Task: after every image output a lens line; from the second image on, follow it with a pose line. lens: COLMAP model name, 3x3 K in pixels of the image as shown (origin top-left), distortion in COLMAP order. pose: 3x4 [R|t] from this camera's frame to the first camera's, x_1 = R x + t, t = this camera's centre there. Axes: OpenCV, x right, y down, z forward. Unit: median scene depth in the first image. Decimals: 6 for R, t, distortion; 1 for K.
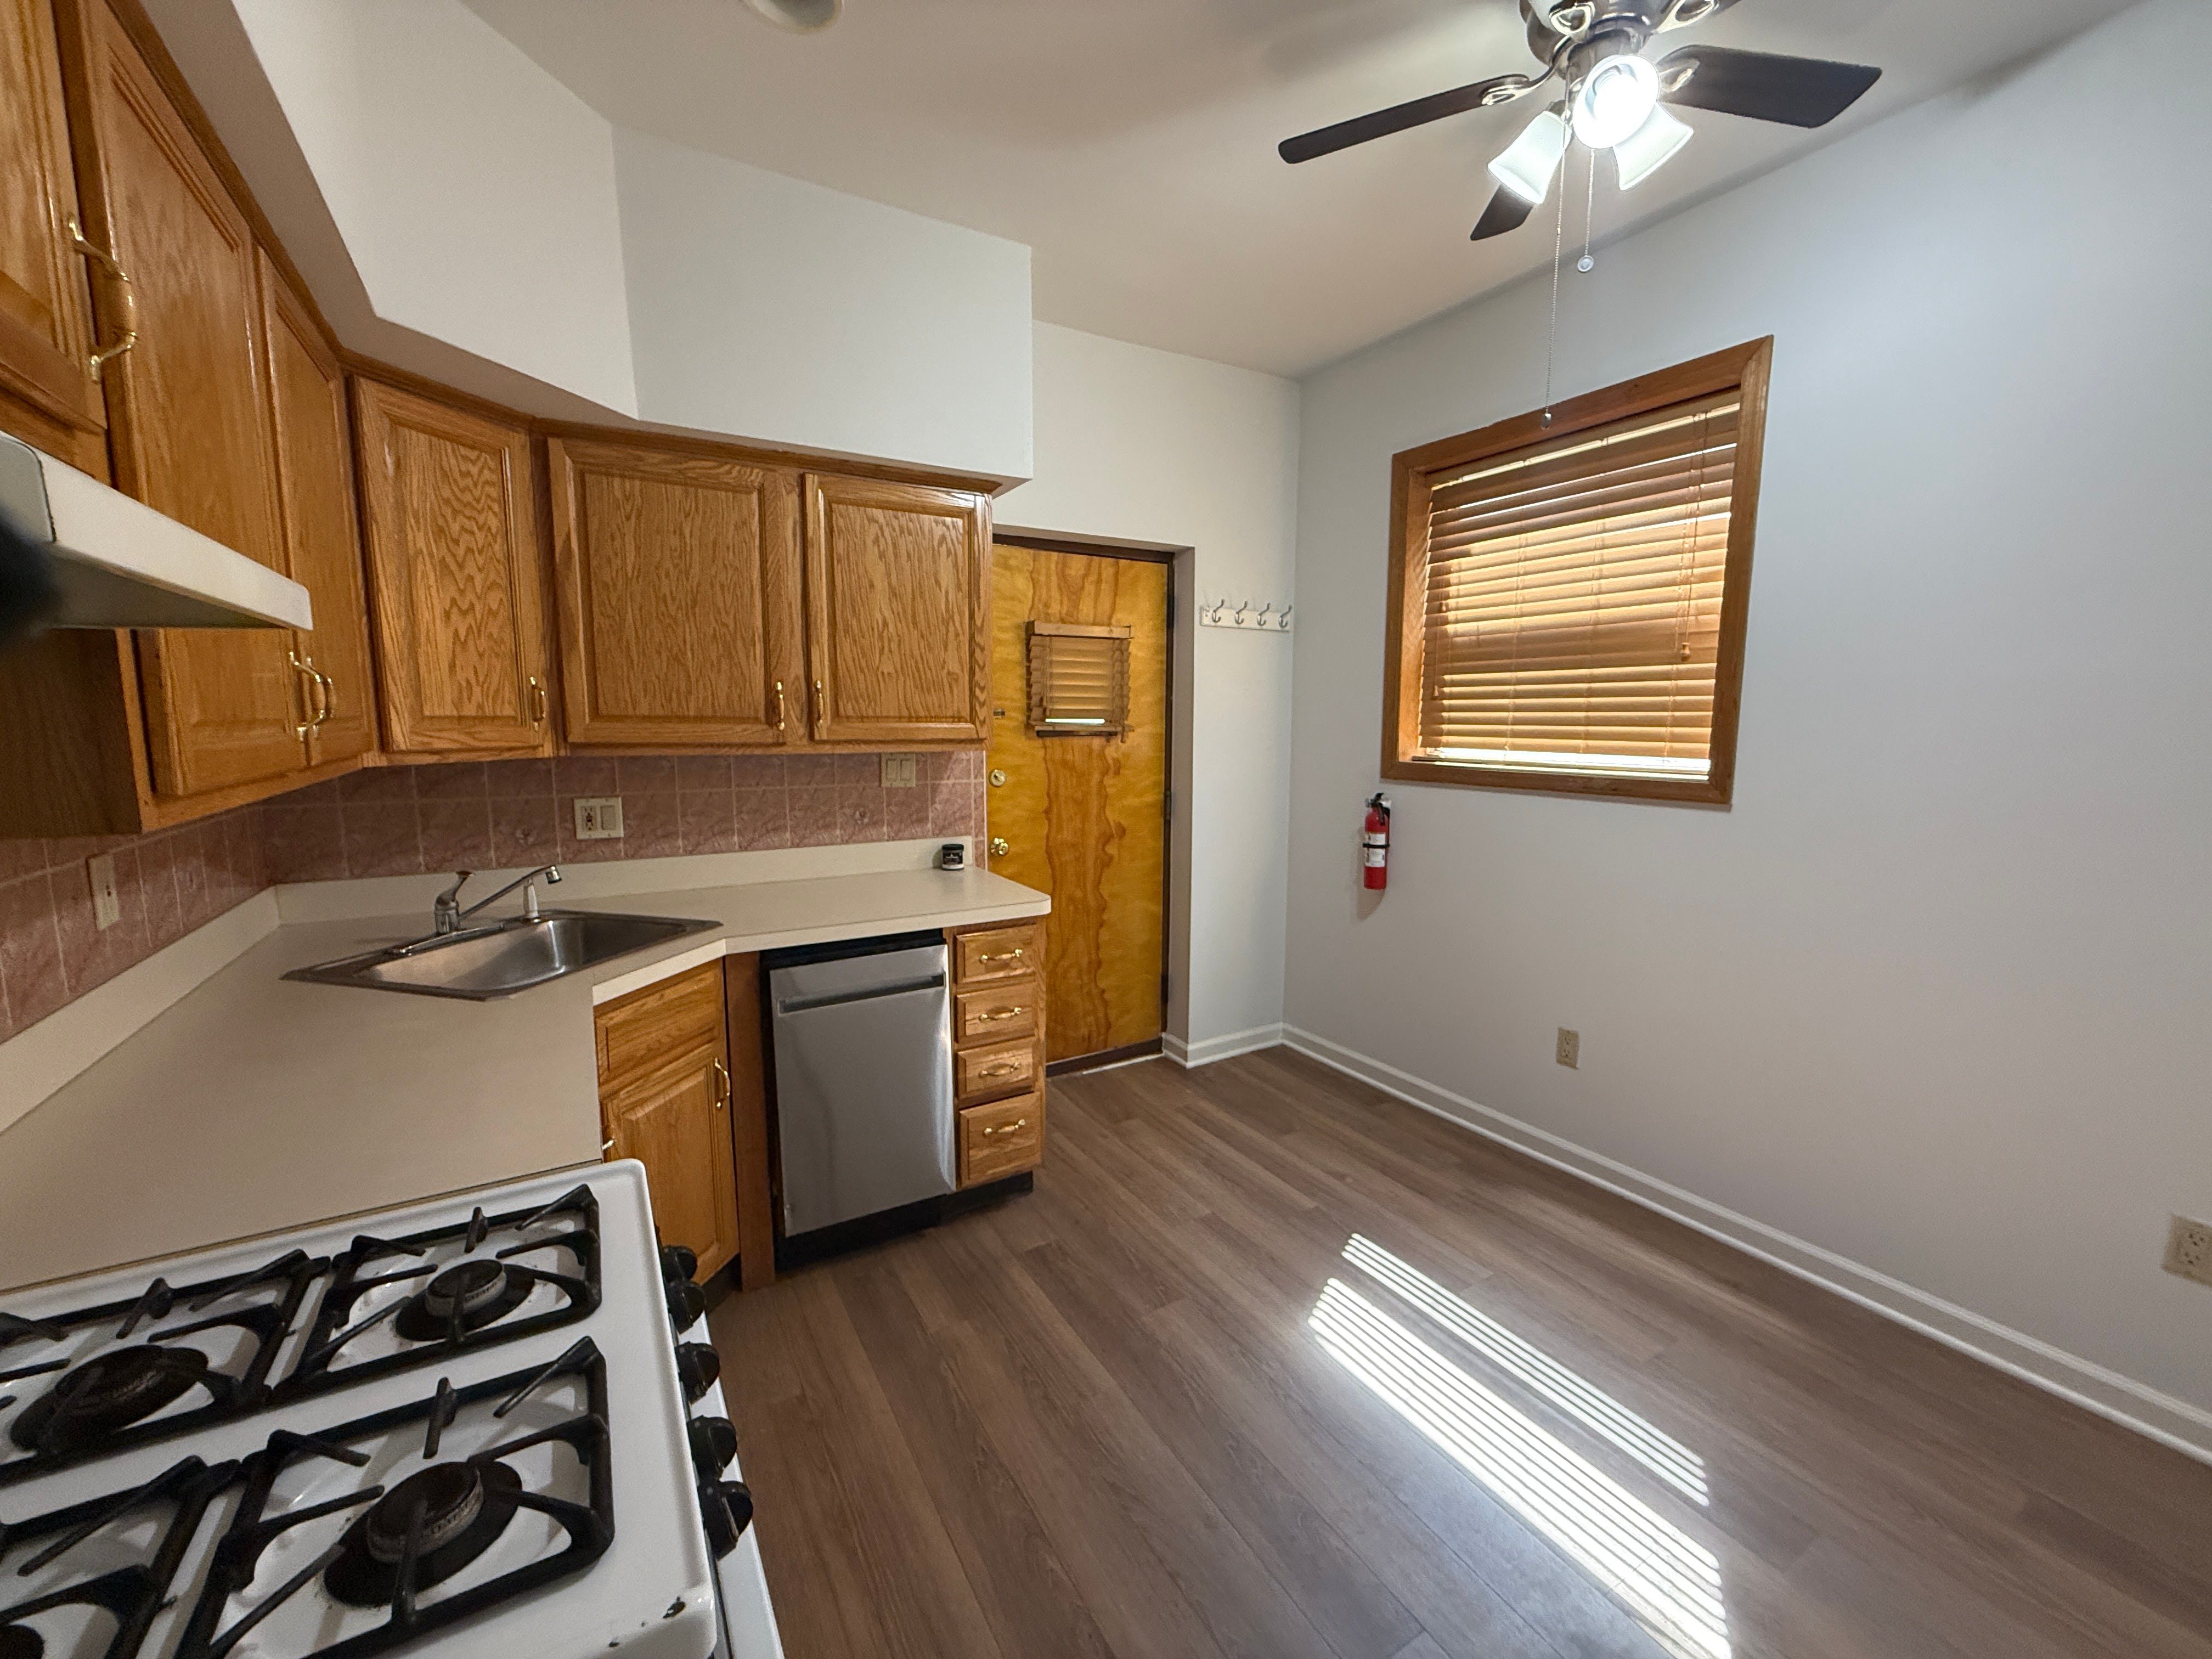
lens RADIAL K [[881.7, 0, 1098.5], [0, 881.7, 828.2], [0, 0, 1]] dist [0.002010, -0.001077]
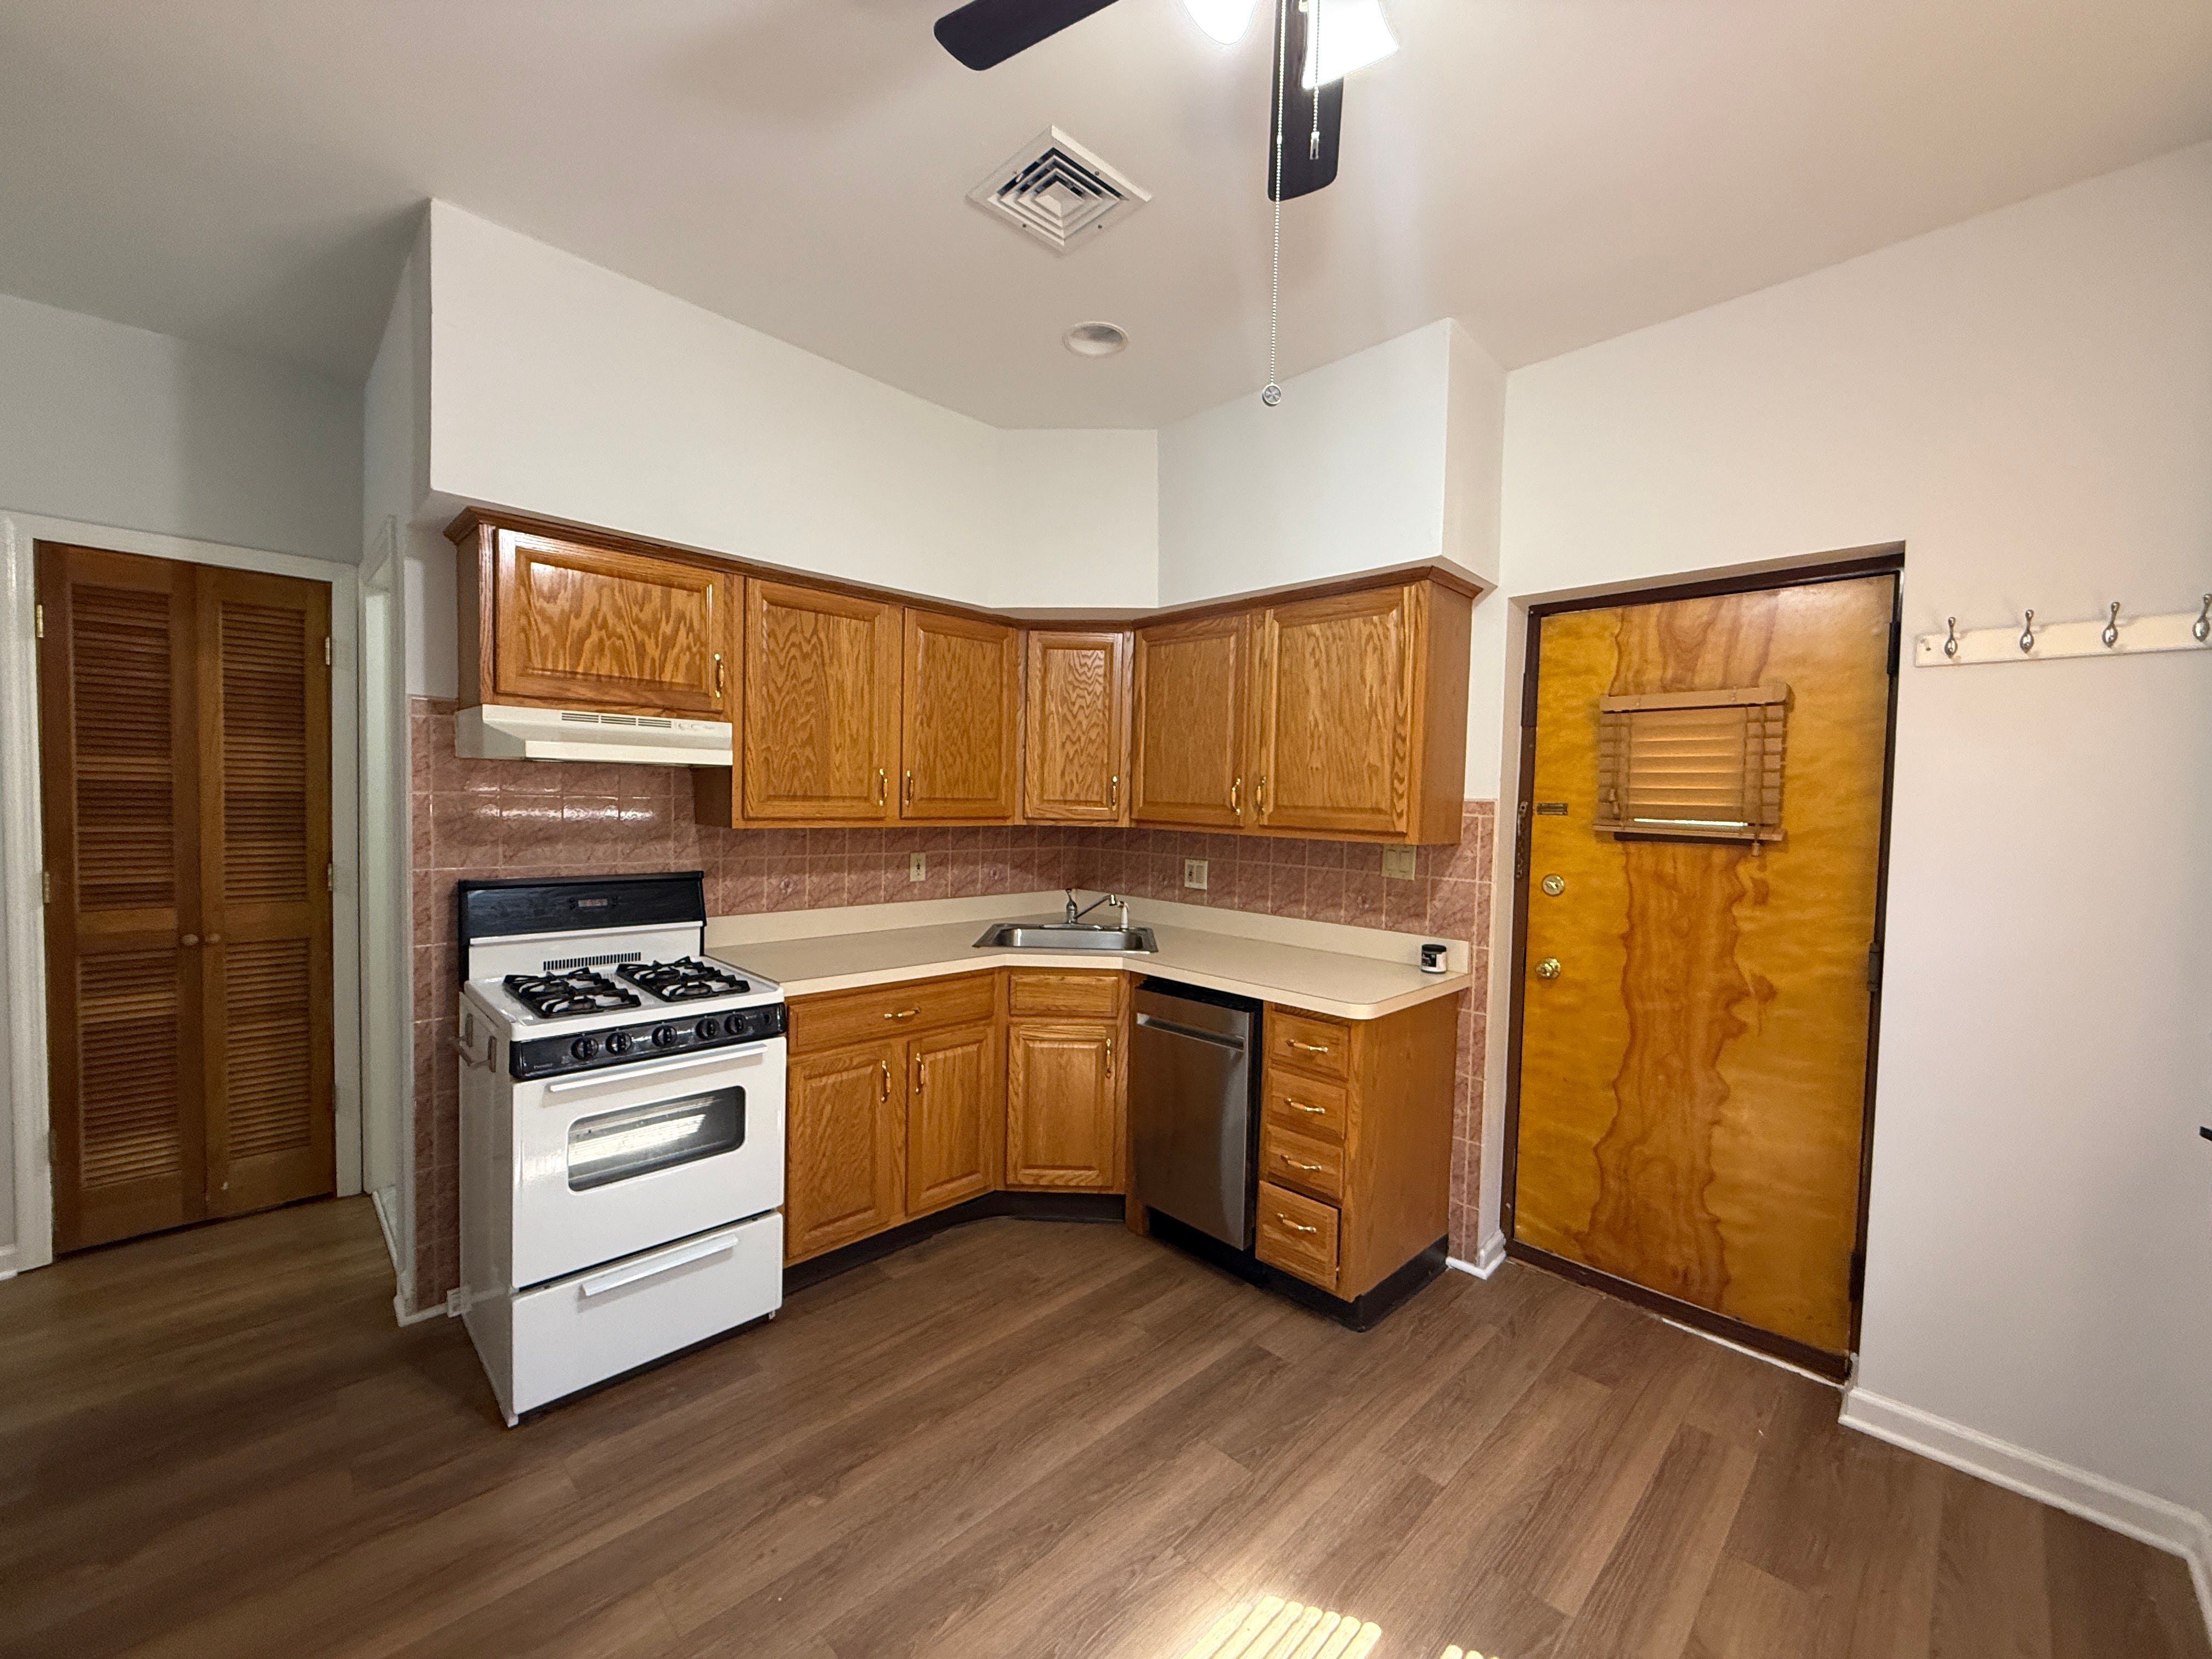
lens RADIAL K [[881.7, 0, 1103.2], [0, 881.7, 831.1], [0, 0, 1]] dist [0.002010, -0.001077]
pose [[0.241020, 0.038205, -0.969768, 0.744902], [-0.147661, 0.989035, 0.002265, -0.058872], [0.959221, 0.142651, 0.244018, 0.473875]]
